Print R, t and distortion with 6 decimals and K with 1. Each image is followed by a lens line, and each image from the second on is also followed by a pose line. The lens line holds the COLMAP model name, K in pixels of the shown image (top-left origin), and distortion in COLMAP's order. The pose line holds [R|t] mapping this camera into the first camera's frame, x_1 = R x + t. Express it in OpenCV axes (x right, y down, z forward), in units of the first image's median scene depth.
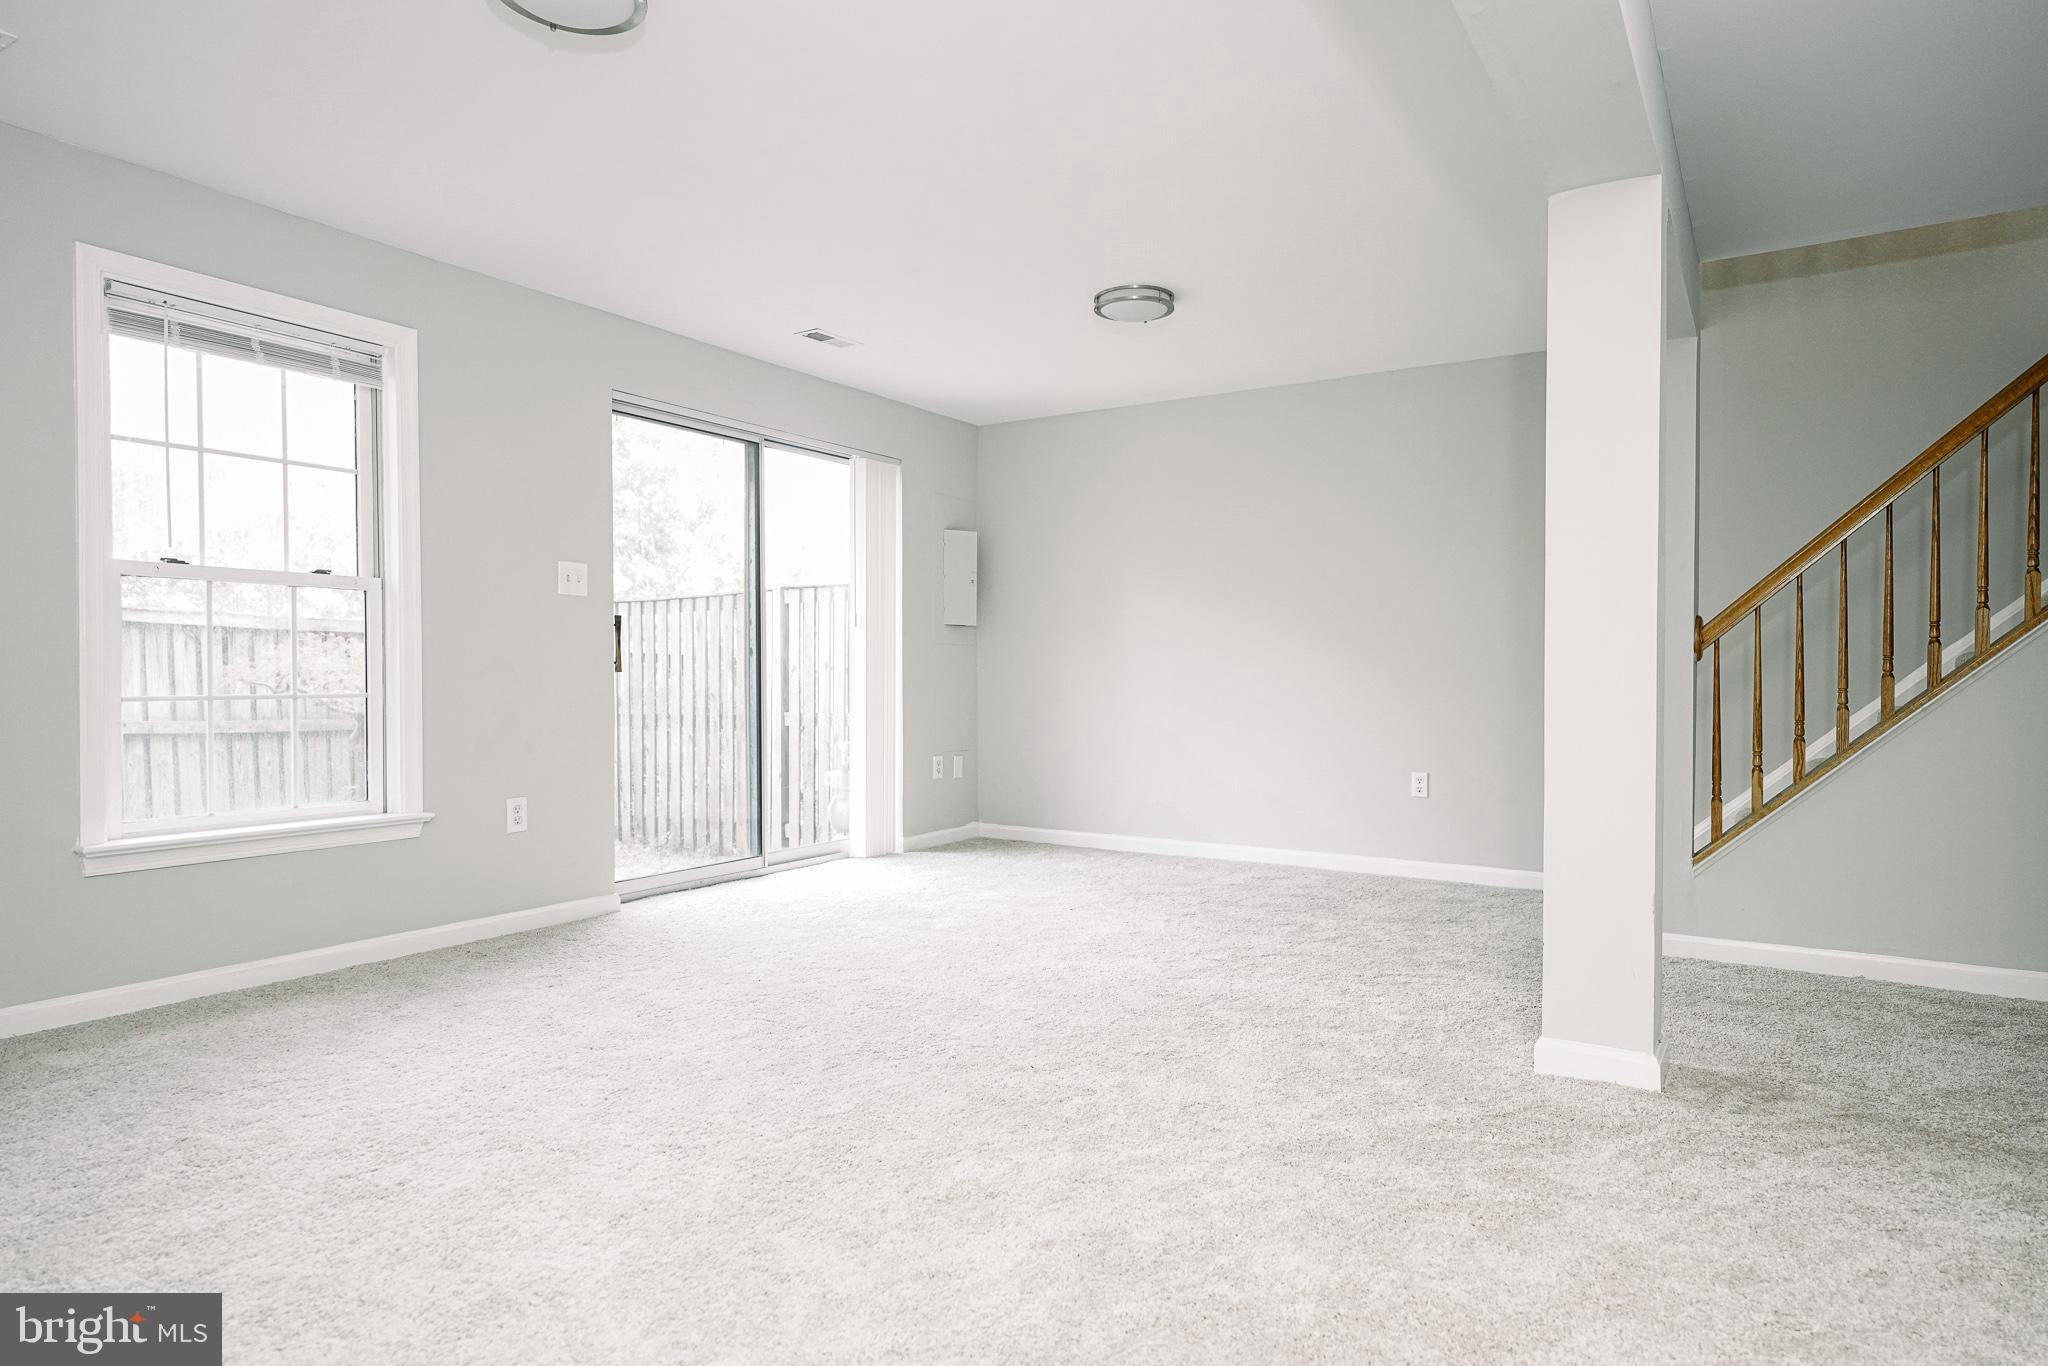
lens RADIAL K [[1166.7, 0, 1027.9], [0, 1166.7, 685.5], [0, 0, 1]] dist [0.002408, 0.000398]
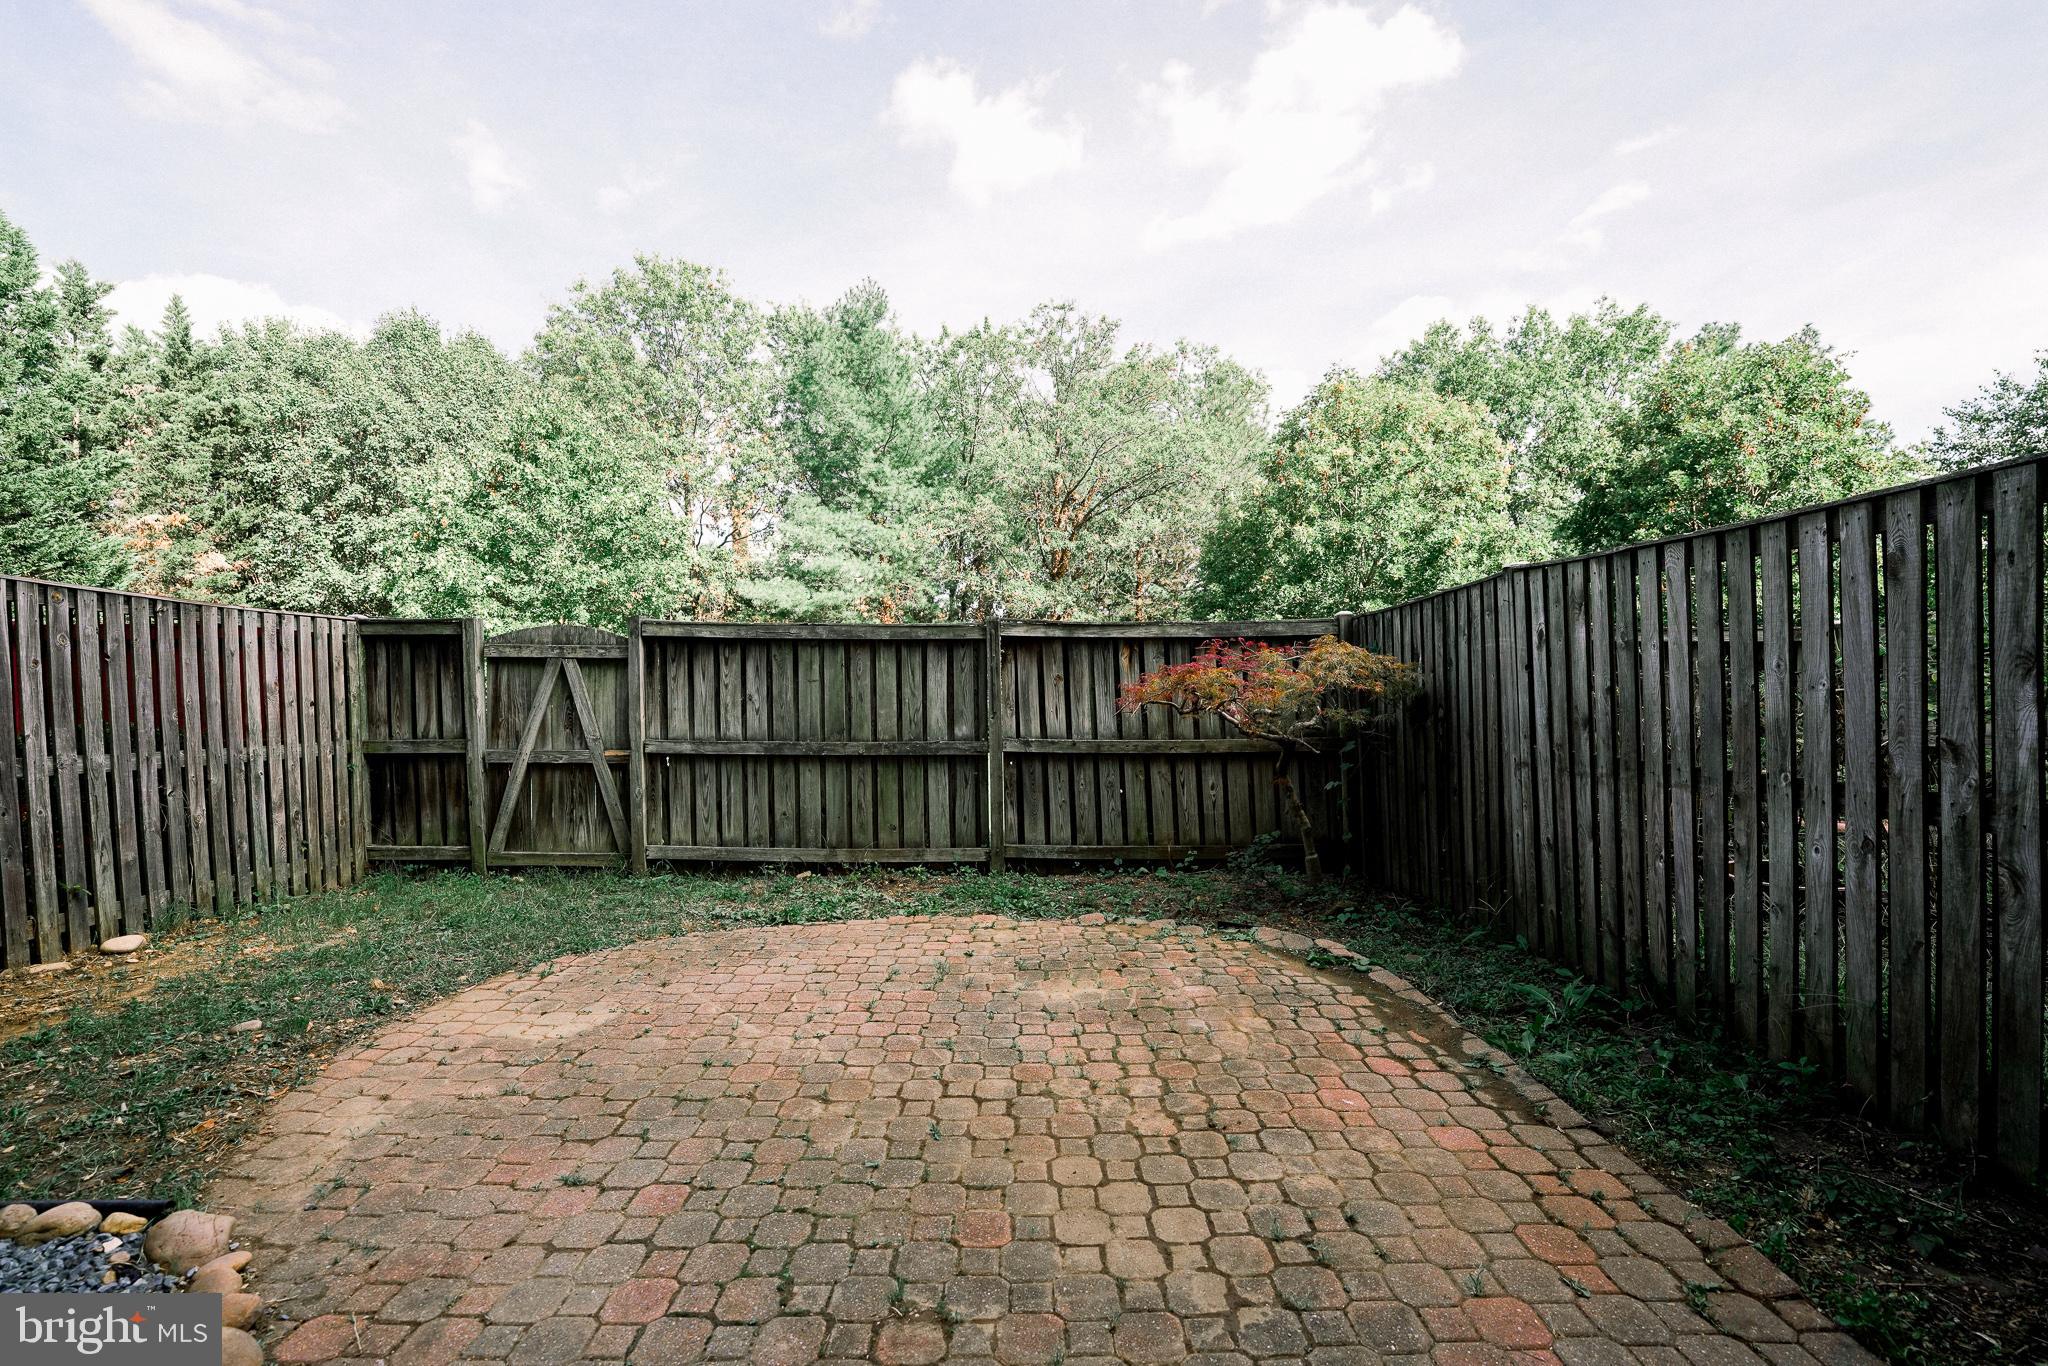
lens RADIAL K [[829.3, 0, 1029.8], [0, 829.3, 674.4], [0, 0, 1]] dist [-0.026769, 0.004199]
pose [[0.534986, -0.019953, -0.844626, -0.188996], [0.025254, 0.999652, -0.007620, -0.019136], [0.844484, -0.017253, 0.535303, 0.548759]]
